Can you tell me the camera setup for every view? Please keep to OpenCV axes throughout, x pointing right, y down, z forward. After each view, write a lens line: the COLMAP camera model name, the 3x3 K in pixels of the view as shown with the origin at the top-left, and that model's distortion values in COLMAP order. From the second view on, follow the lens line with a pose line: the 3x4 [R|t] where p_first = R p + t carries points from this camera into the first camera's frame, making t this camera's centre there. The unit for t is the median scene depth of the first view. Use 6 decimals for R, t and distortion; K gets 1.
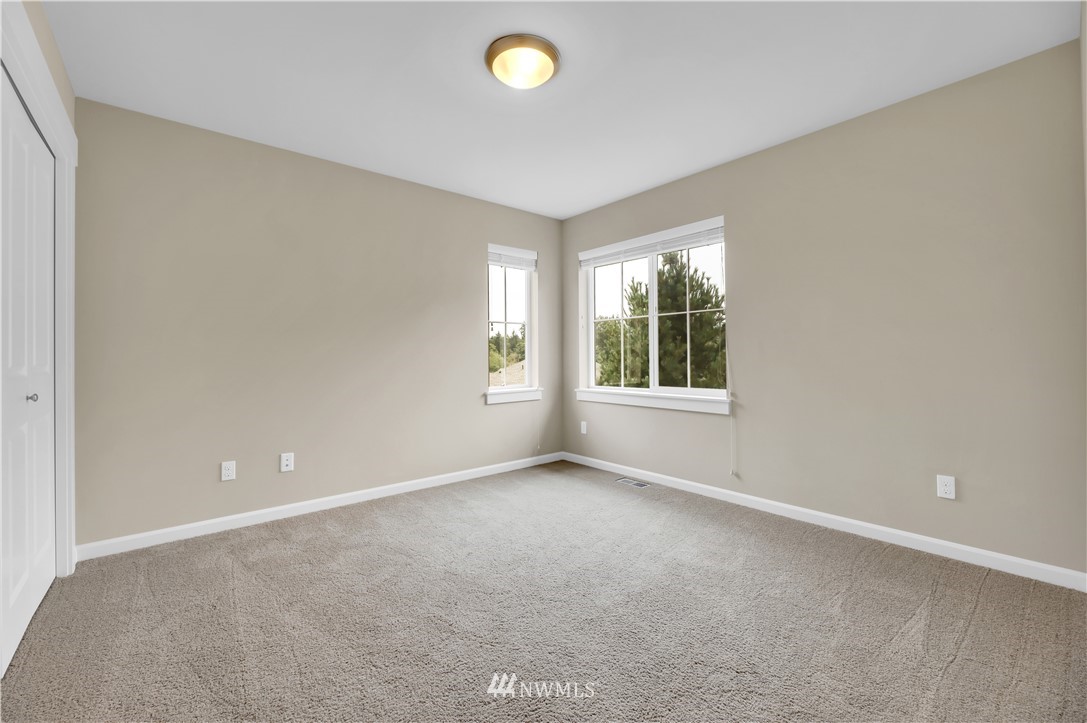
lens RADIAL K [[441.1, 0, 538.4], [0, 441.1, 358.0], [0, 0, 1]] dist [-0.002453, -0.001184]
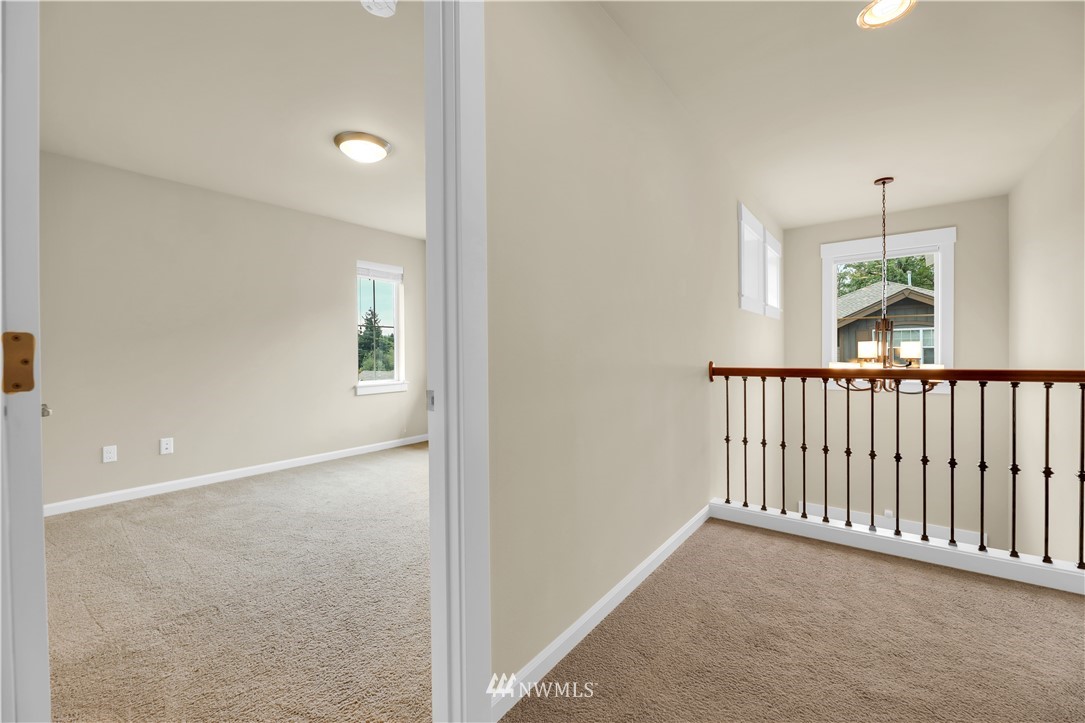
lens RADIAL K [[440.2, 0, 545.9], [0, 440.2, 360.9], [0, 0, 1]] dist [-0.002453, -0.001184]
pose [[0.974802, -0.007224, 0.222954, 0.178117], [0.004567, 0.999912, 0.012431, -0.000842], [-0.223024, -0.011100, 0.974750, -0.415935]]
